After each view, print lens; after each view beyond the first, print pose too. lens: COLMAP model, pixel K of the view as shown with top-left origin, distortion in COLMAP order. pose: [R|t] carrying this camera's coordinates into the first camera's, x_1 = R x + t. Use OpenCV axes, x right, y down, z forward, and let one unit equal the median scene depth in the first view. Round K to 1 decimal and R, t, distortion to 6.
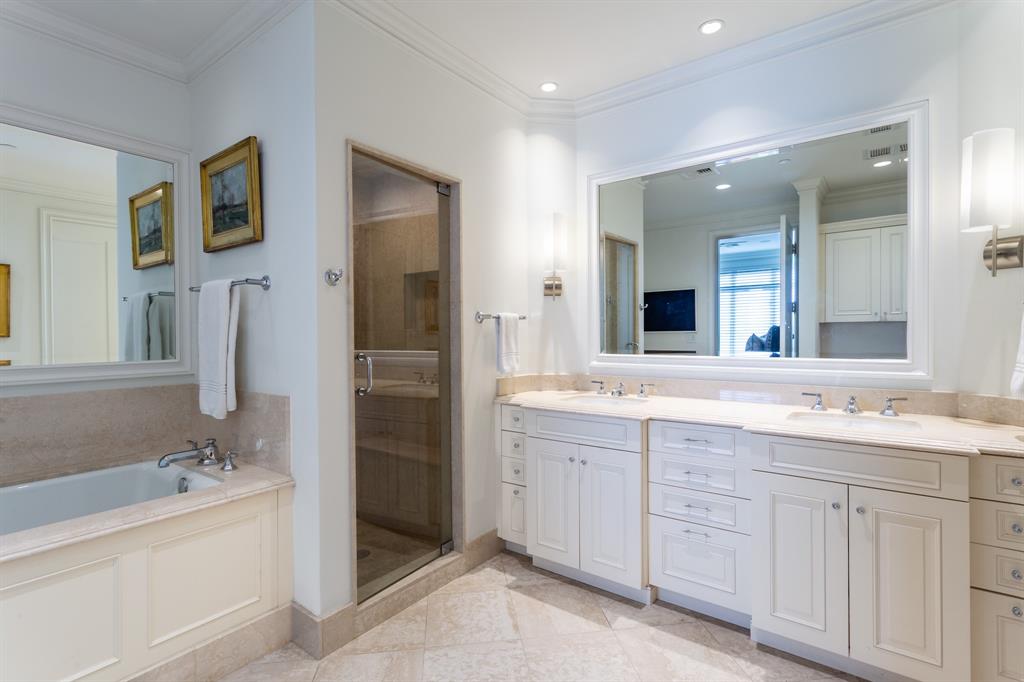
lens RADIAL K [[489.3, 0, 514.4], [0, 489.3, 337.5], [0, 0, 1]] dist [0.004942, 0.002390]
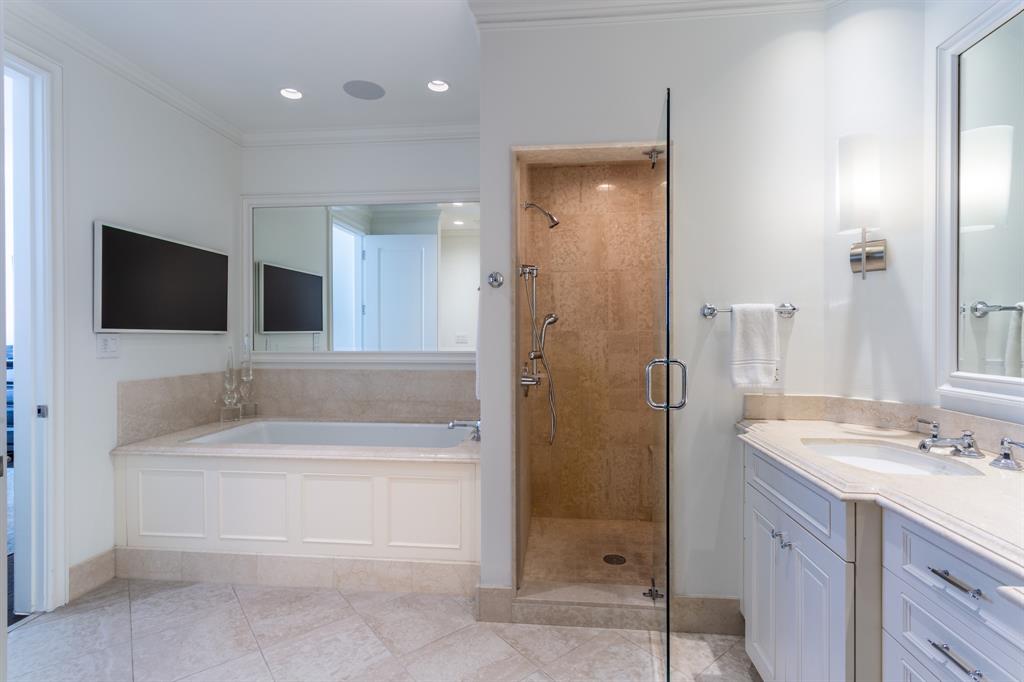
lens RADIAL K [[482.1, 0, 515.5], [0, 482.1, 334.9], [0, 0, 1]] dist [0.003311, 0.000589]
pose [[0.518141, 0.007037, -0.855266, 0.494909], [-0.008863, 0.999957, 0.002858, -0.004857], [0.855249, 0.006100, 0.518181, 0.414390]]
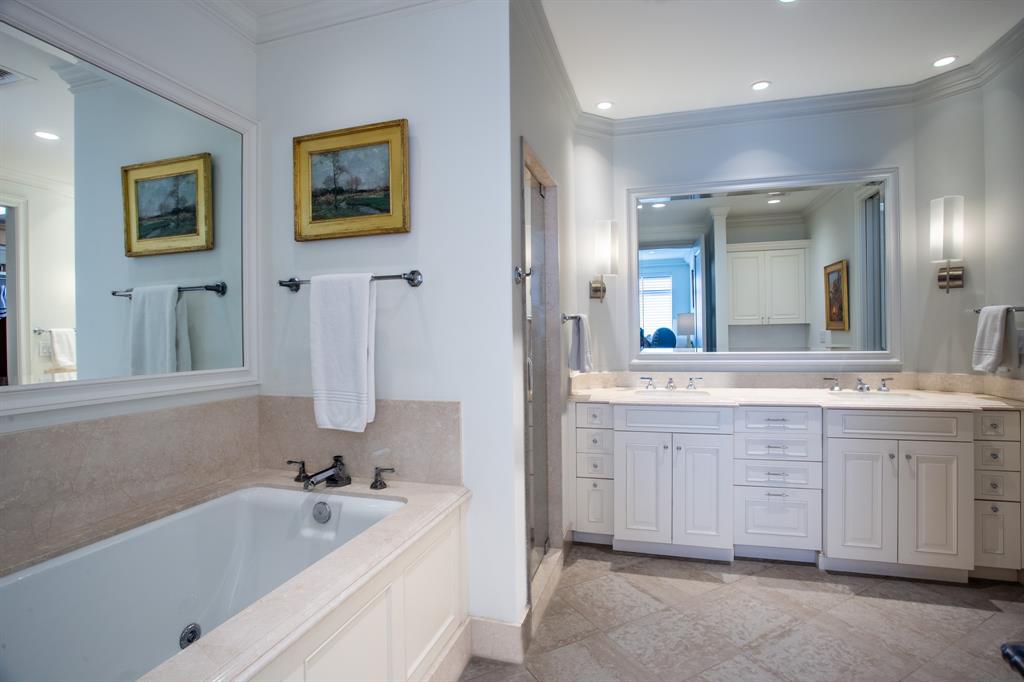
lens RADIAL K [[502.9, 0, 515.9], [0, 502.9, 339.3], [0, 0, 1]] dist [-0.074744, 0.035172]
pose [[0.938454, -0.008771, 0.345292, -0.617916], [0.010254, 0.999944, -0.002468, 0.004989], [-0.345251, 0.005857, 0.938492, 0.061625]]
